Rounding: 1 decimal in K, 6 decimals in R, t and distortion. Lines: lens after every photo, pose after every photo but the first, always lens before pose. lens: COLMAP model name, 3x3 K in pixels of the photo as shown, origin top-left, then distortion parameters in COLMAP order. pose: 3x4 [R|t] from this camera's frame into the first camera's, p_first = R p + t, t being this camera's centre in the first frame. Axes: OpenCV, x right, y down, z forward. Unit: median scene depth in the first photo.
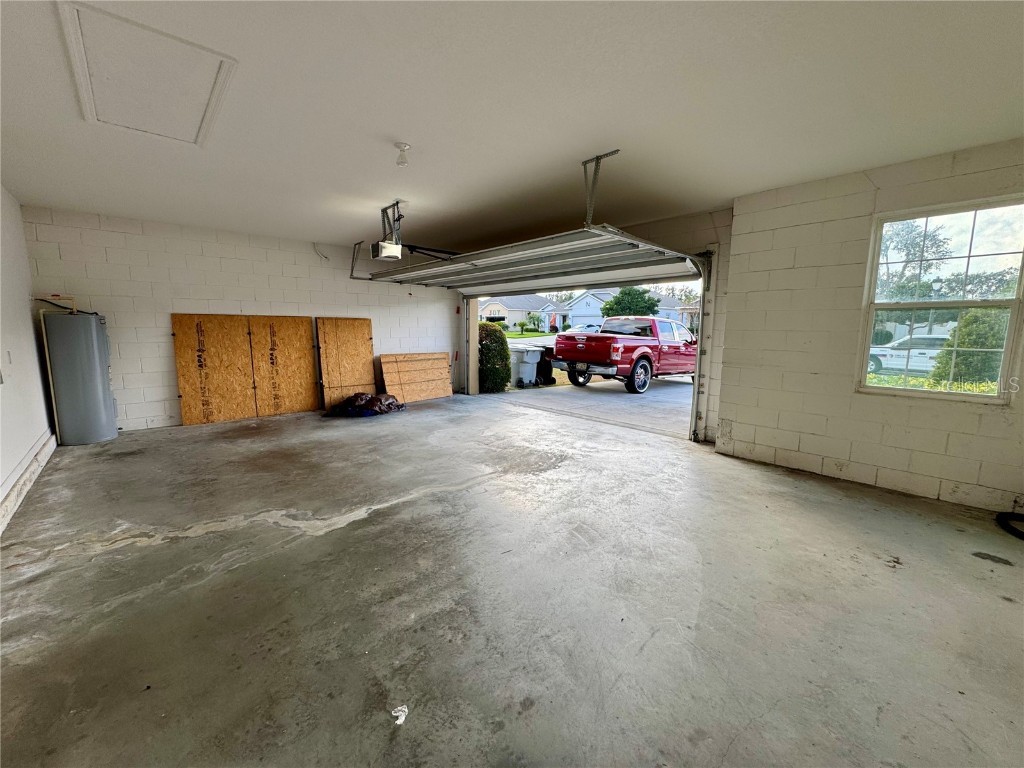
lens RADIAL K [[408.8, 0, 512.0], [0, 408.8, 384.0], [0, 0, 1]] dist [-0.006998, -0.000034]
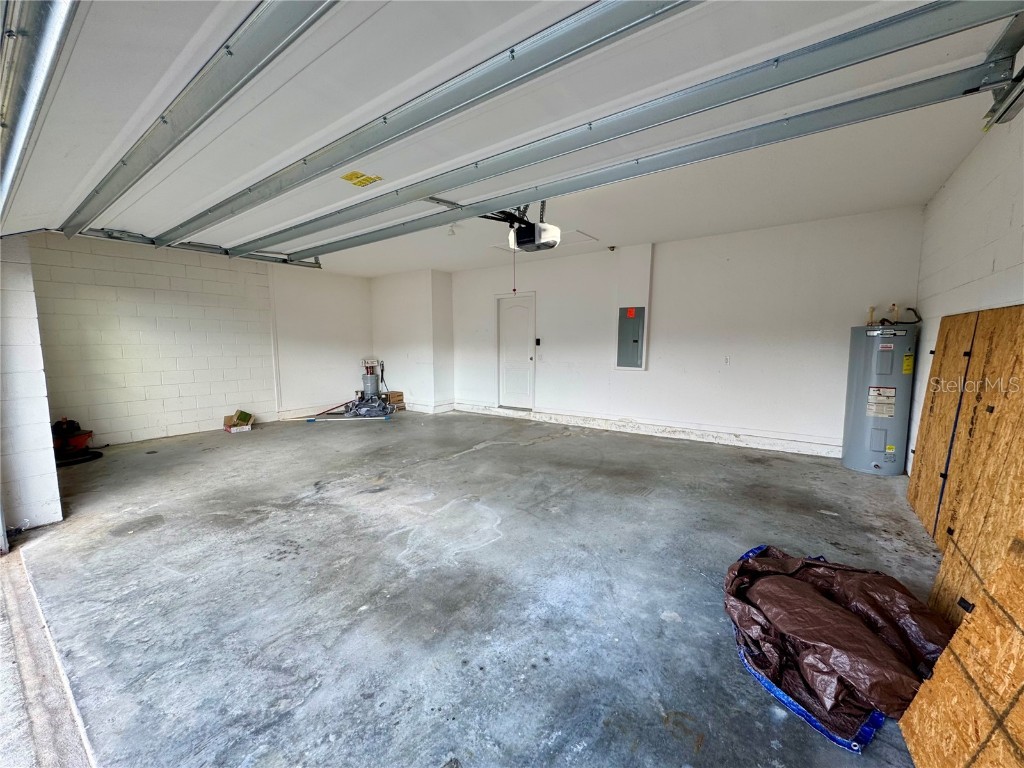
lens RADIAL K [[408.8, 0, 512.0], [0, 408.8, 384.0], [0, 0, 1]] dist [-0.006998, -0.000034]
pose [[-0.982232, 0.019557, -0.186649, -0.129186], [-0.024786, 0.972324, 0.232317, -0.246033], [0.186027, 0.232815, -0.954563, 1.804736]]
